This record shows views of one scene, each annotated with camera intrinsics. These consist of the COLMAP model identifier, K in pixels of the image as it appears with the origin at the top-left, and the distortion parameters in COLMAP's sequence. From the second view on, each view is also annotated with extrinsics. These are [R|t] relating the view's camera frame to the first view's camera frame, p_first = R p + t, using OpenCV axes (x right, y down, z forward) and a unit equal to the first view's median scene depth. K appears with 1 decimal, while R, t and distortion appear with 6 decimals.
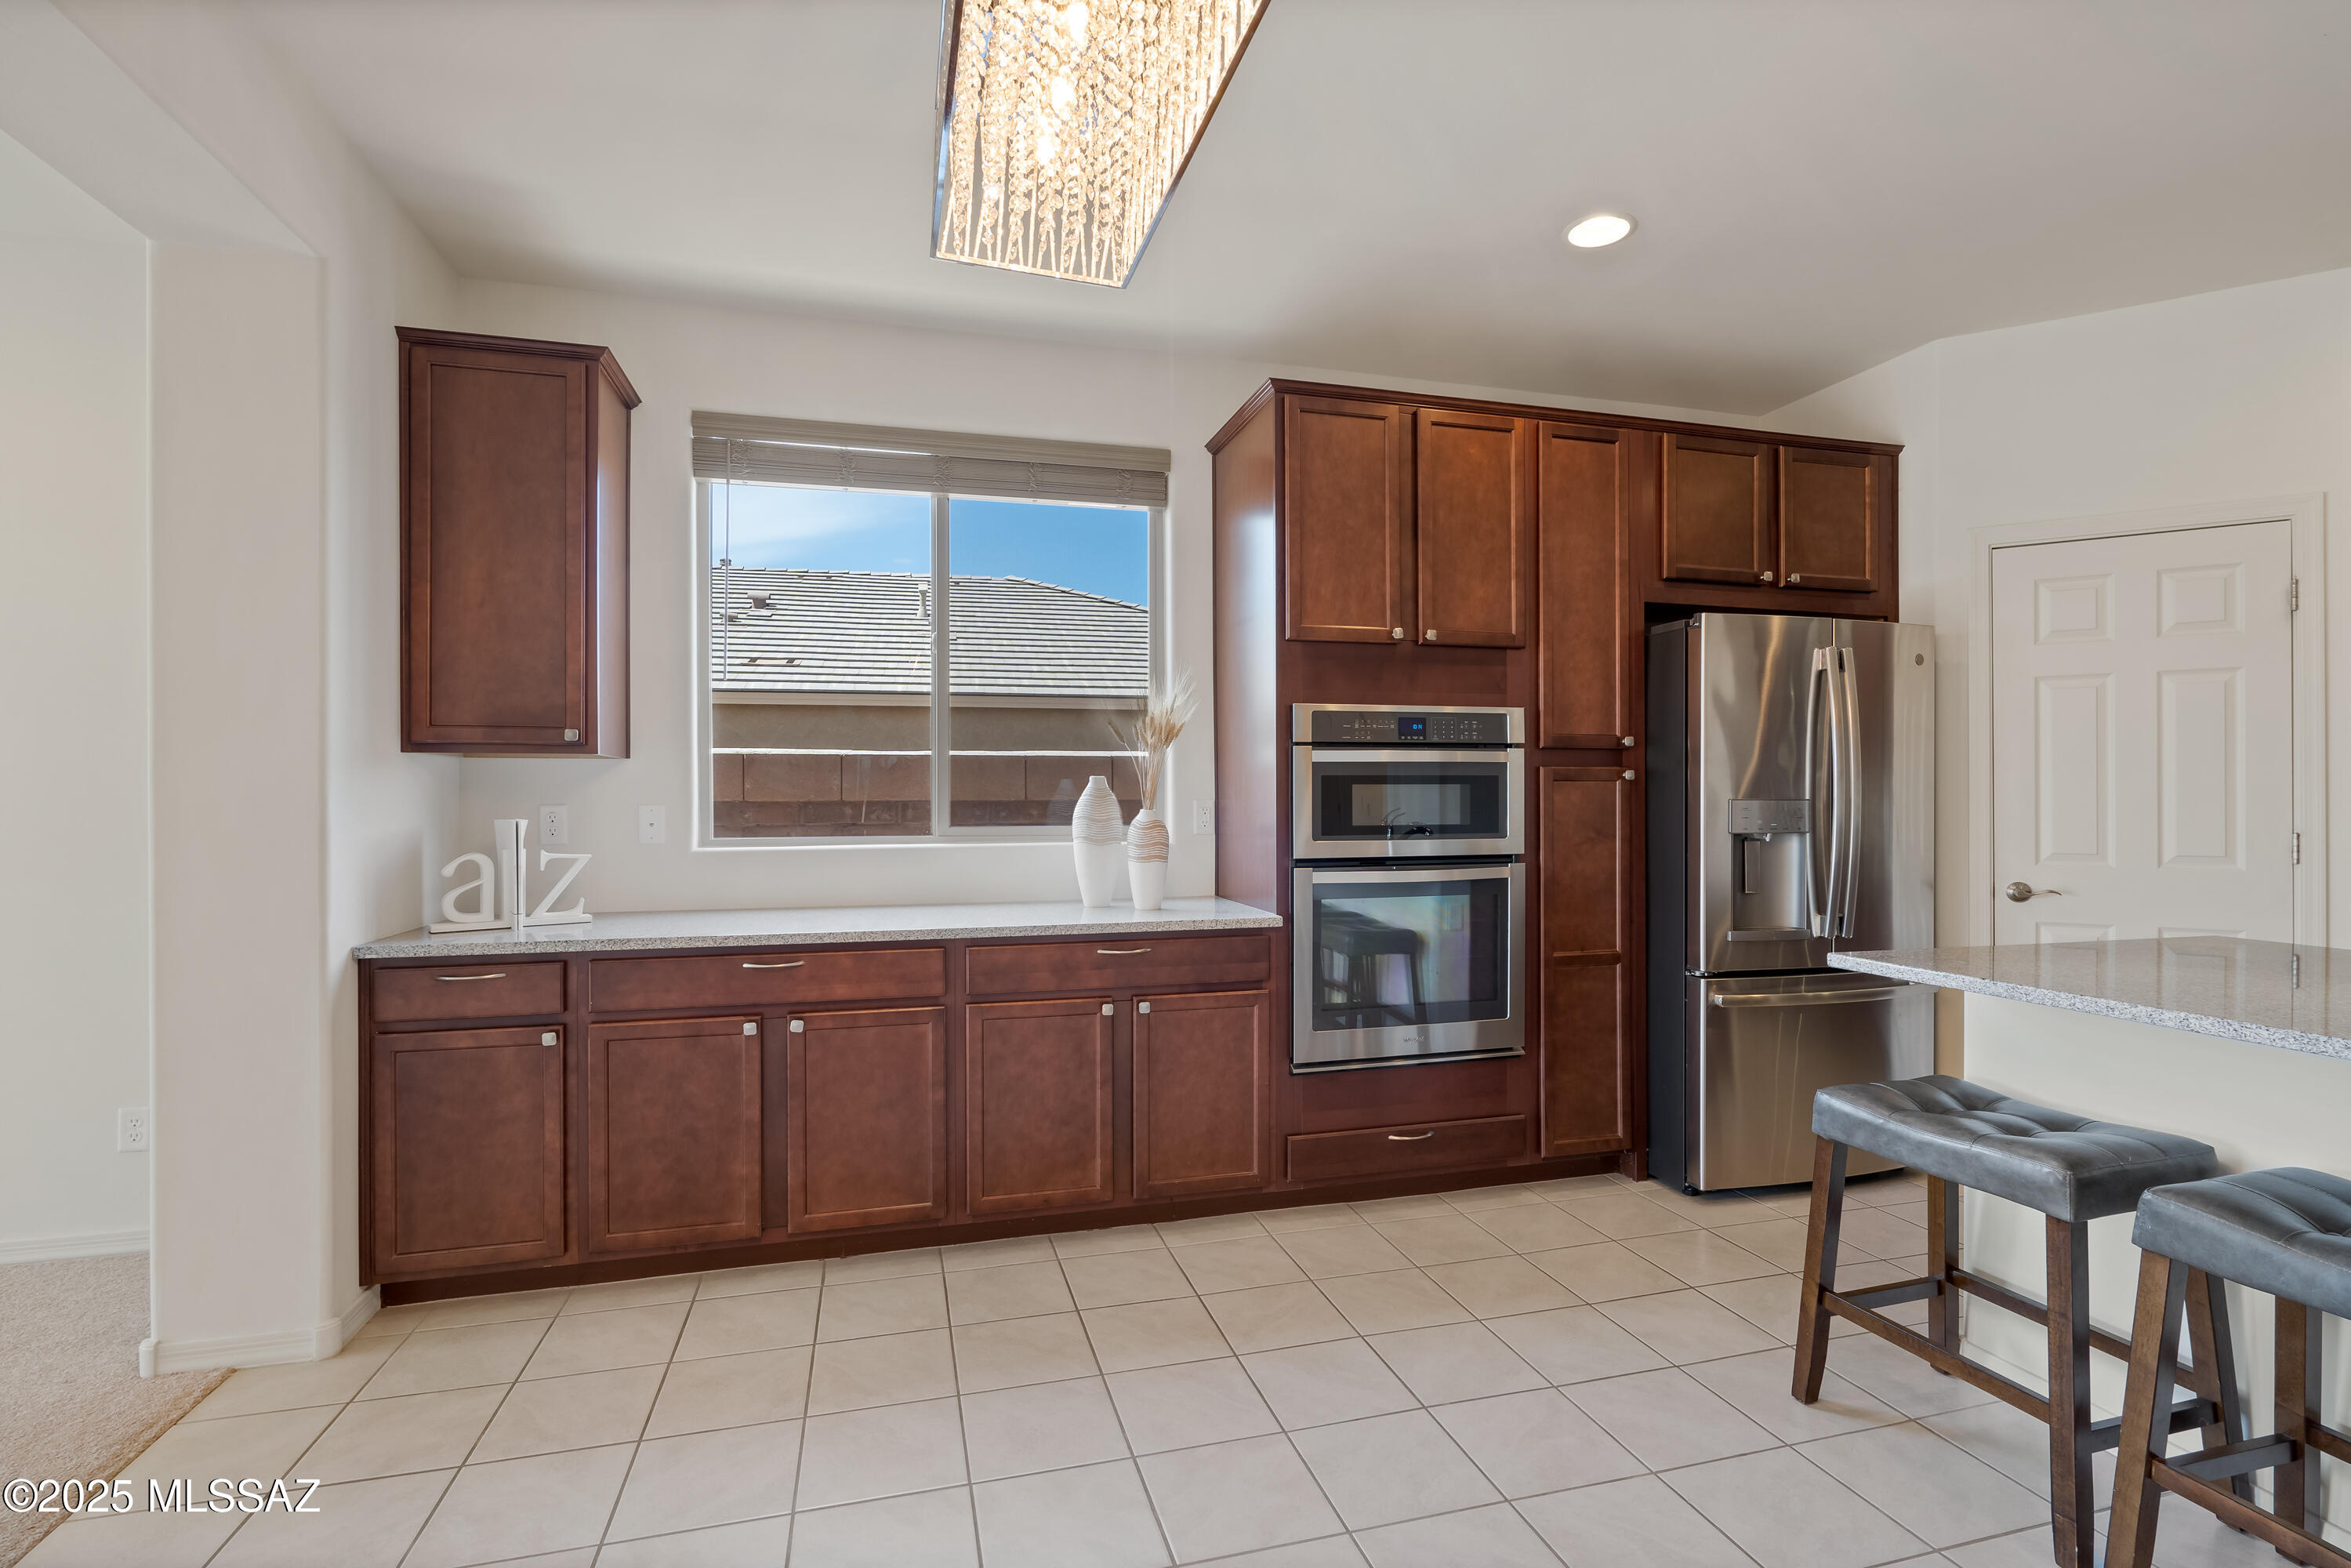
lens RADIAL K [[1094.1, 0, 1175.7], [0, 1094.1, 795.5], [0, 0, 1]] dist [-0.002440, 0.001424]
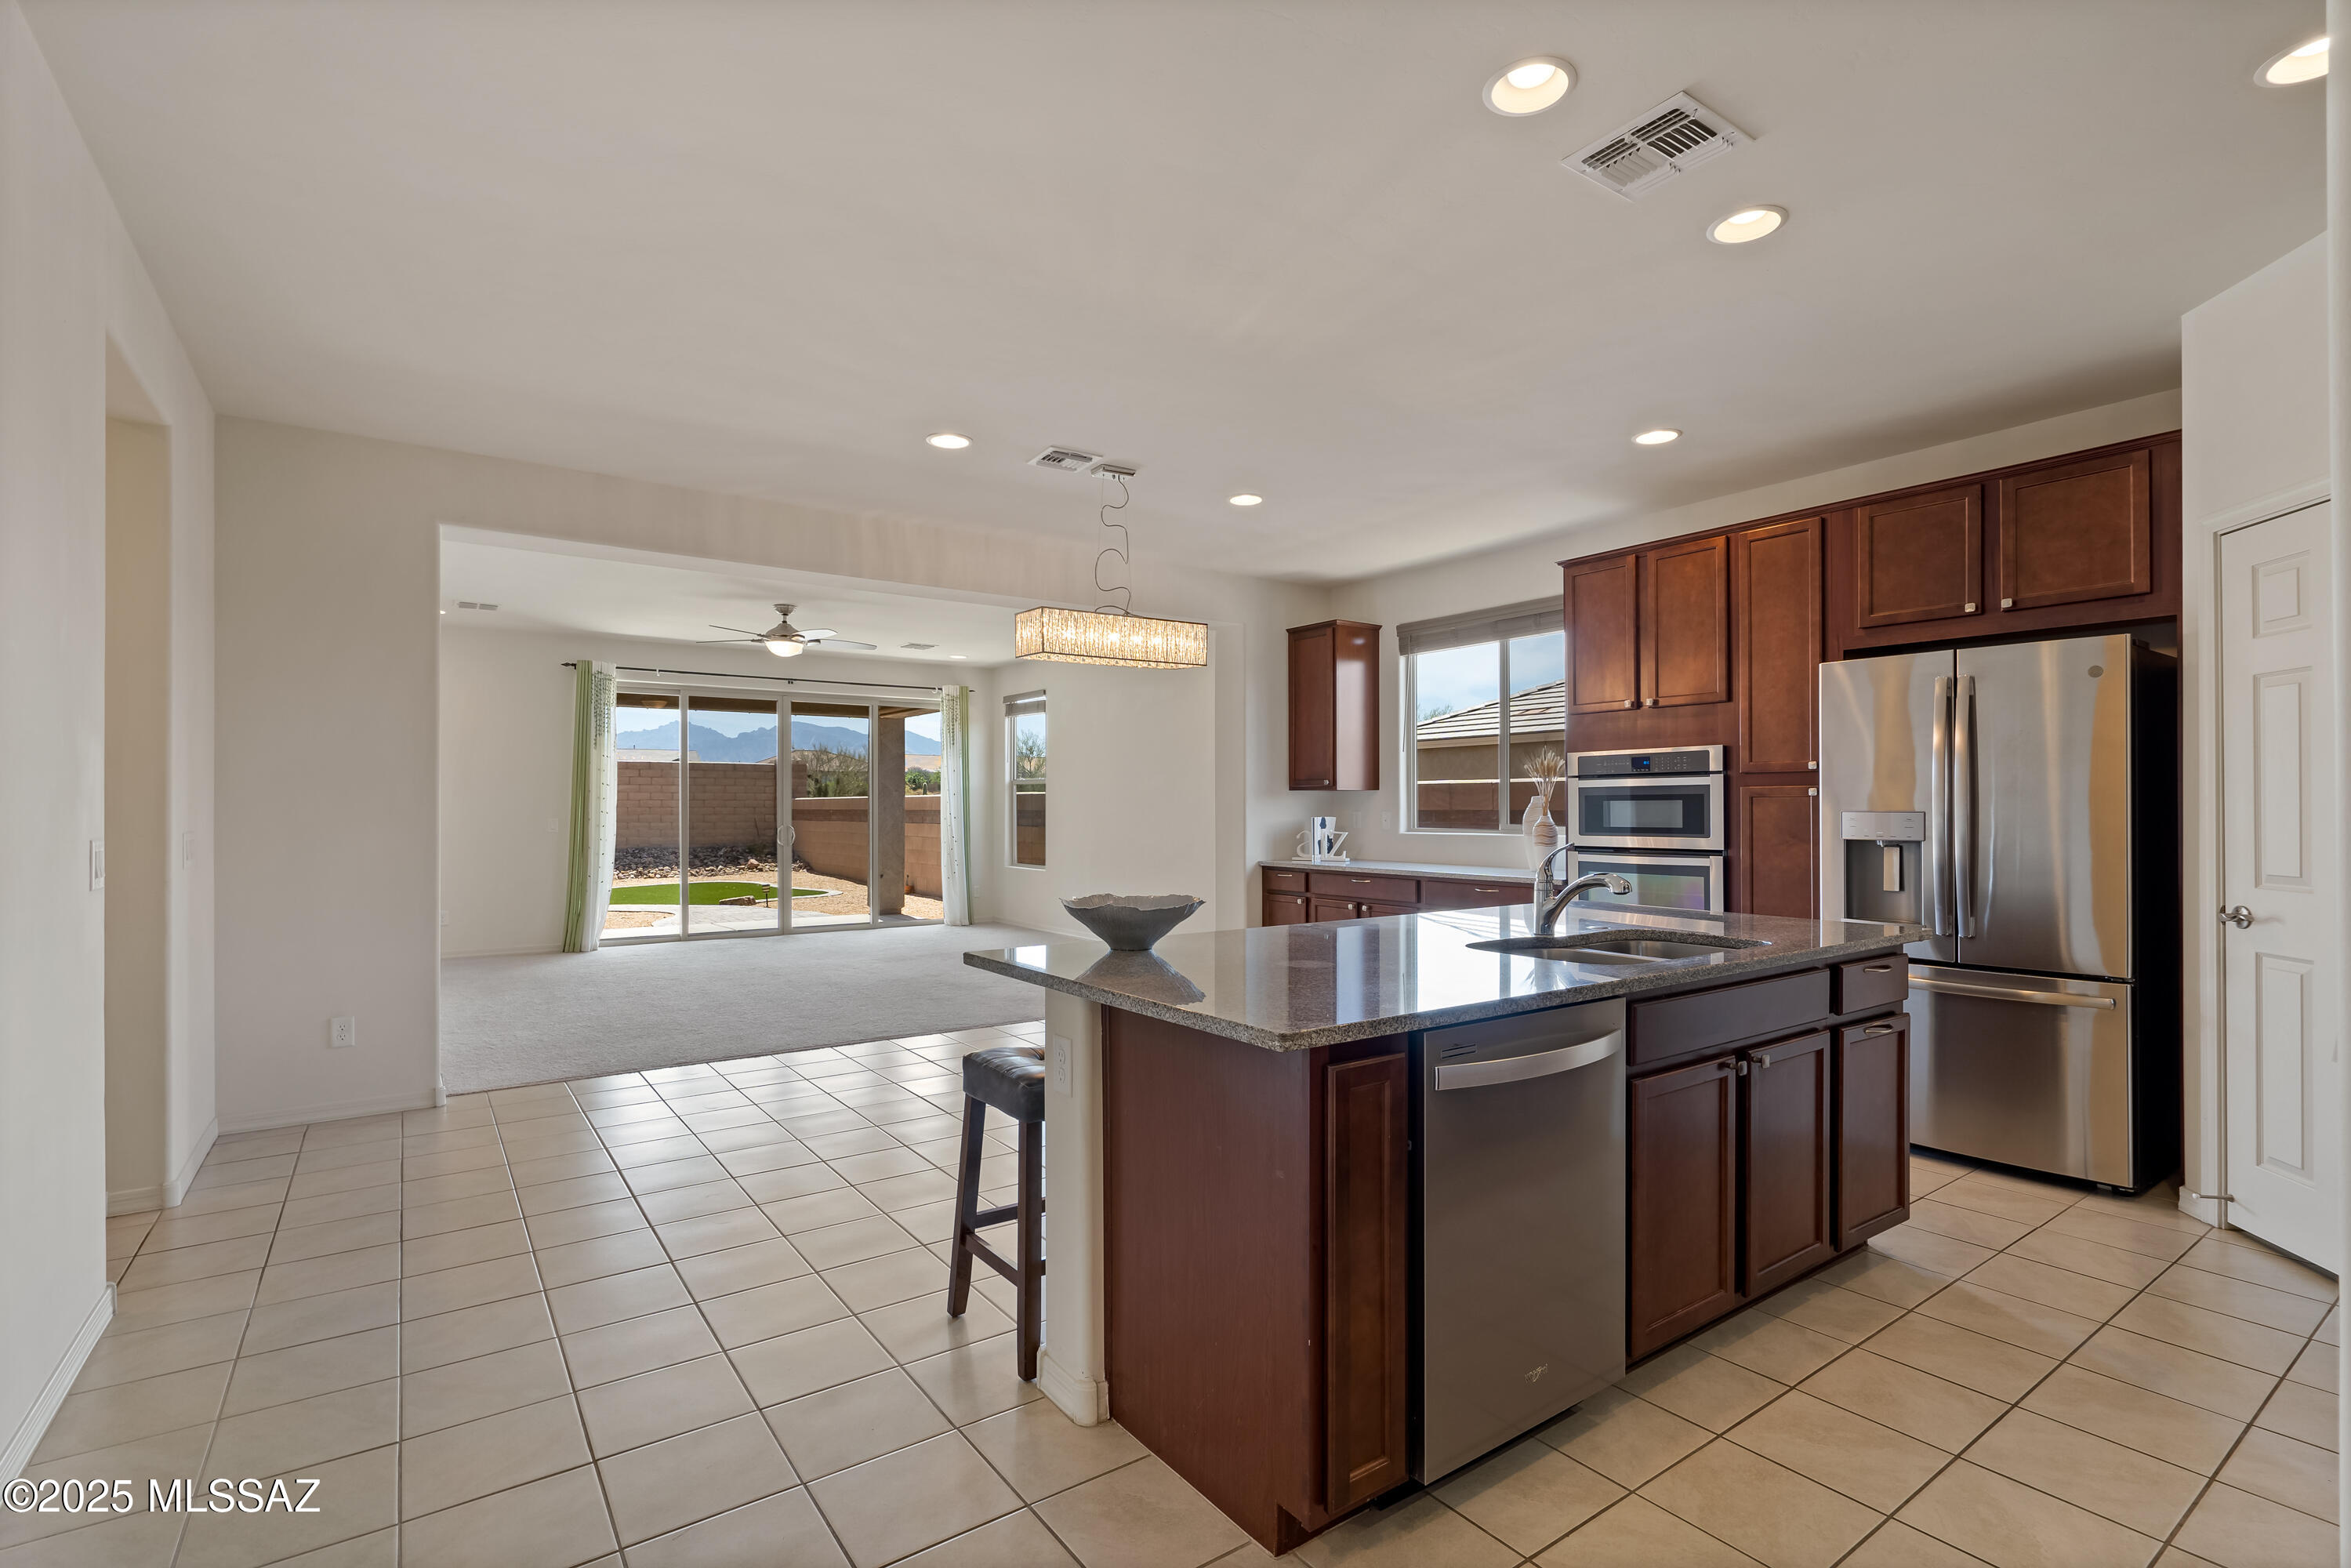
lens RADIAL K [[1094.1, 0, 1174.8], [0, 1094.1, 803.5], [0, 0, 1]] dist [-0.002440, 0.001424]
pose [[0.343207, -0.001370, -0.939259, 1.458860], [-0.001158, 0.999998, -0.001882, -0.002424], [0.939259, 0.001733, 0.343204, -0.137206]]
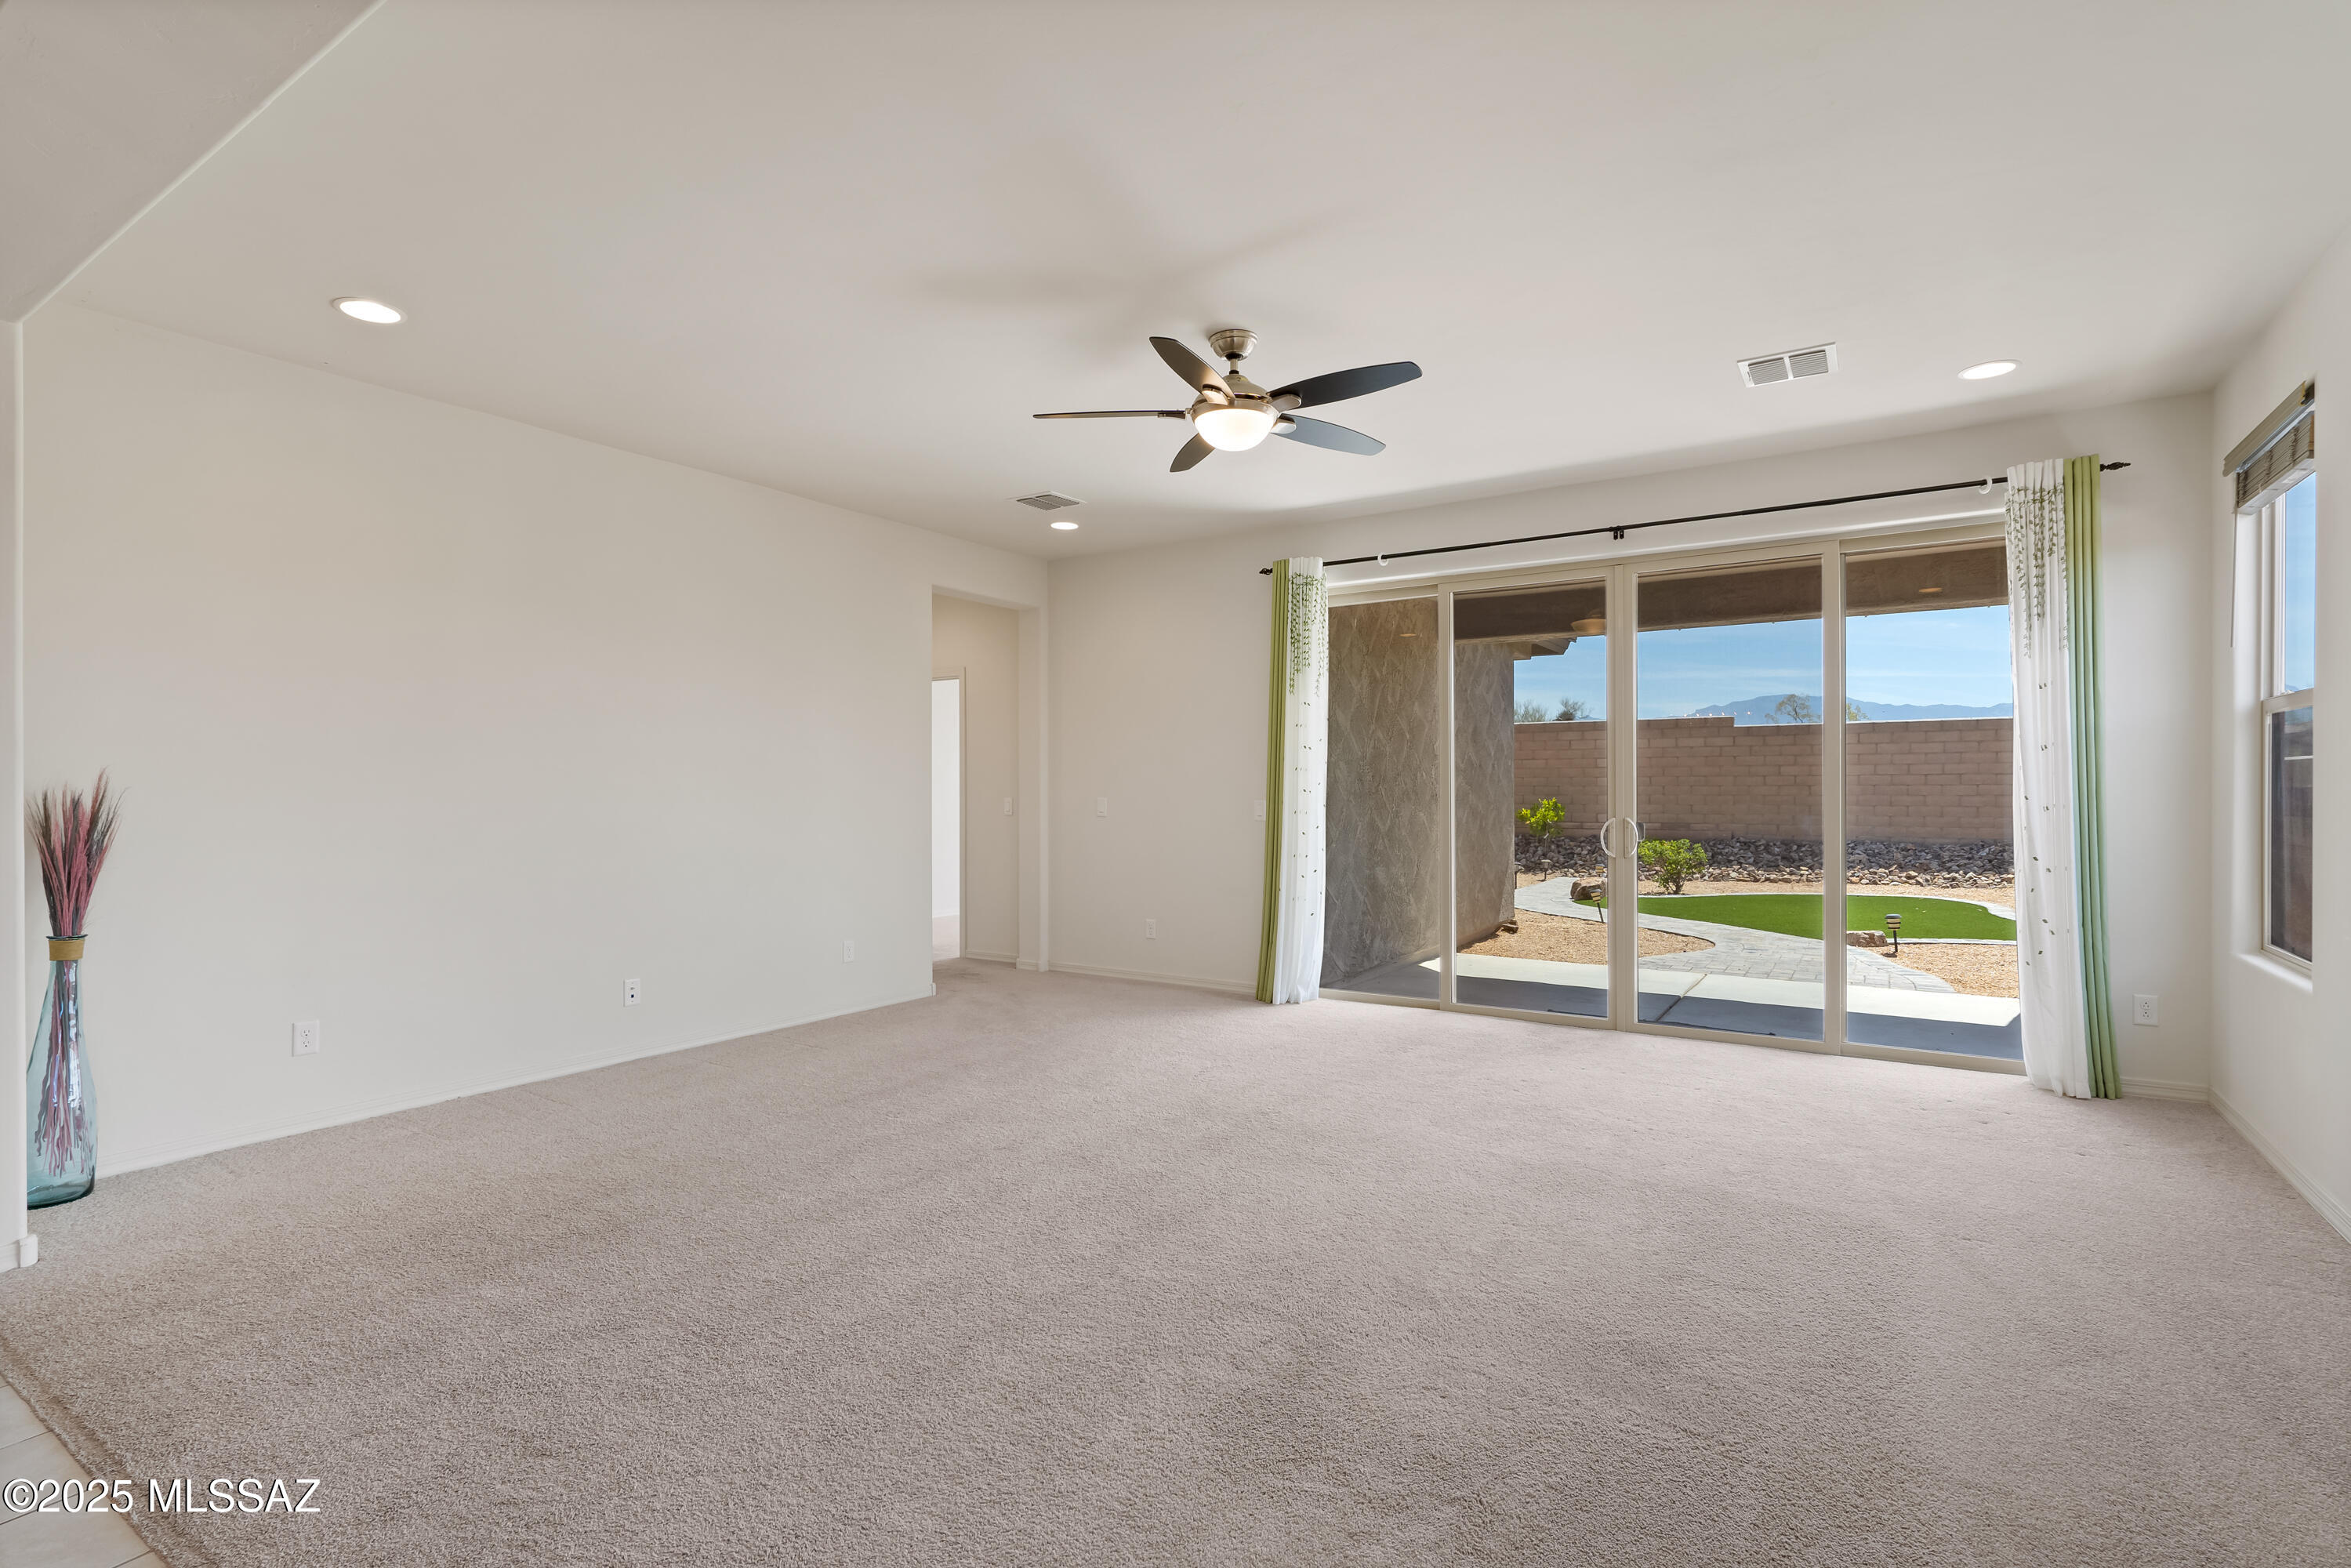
lens RADIAL K [[1094.1, 0, 1167.4], [0, 1094.1, 795.7], [0, 0, 1]] dist [-0.002440, 0.001424]
pose [[-0.744144, 0.009022, -0.667958, -0.419813], [0.003818, 0.999950, 0.009253, 0.005299], [0.668008, 0.004335, -0.744142, 0.695086]]
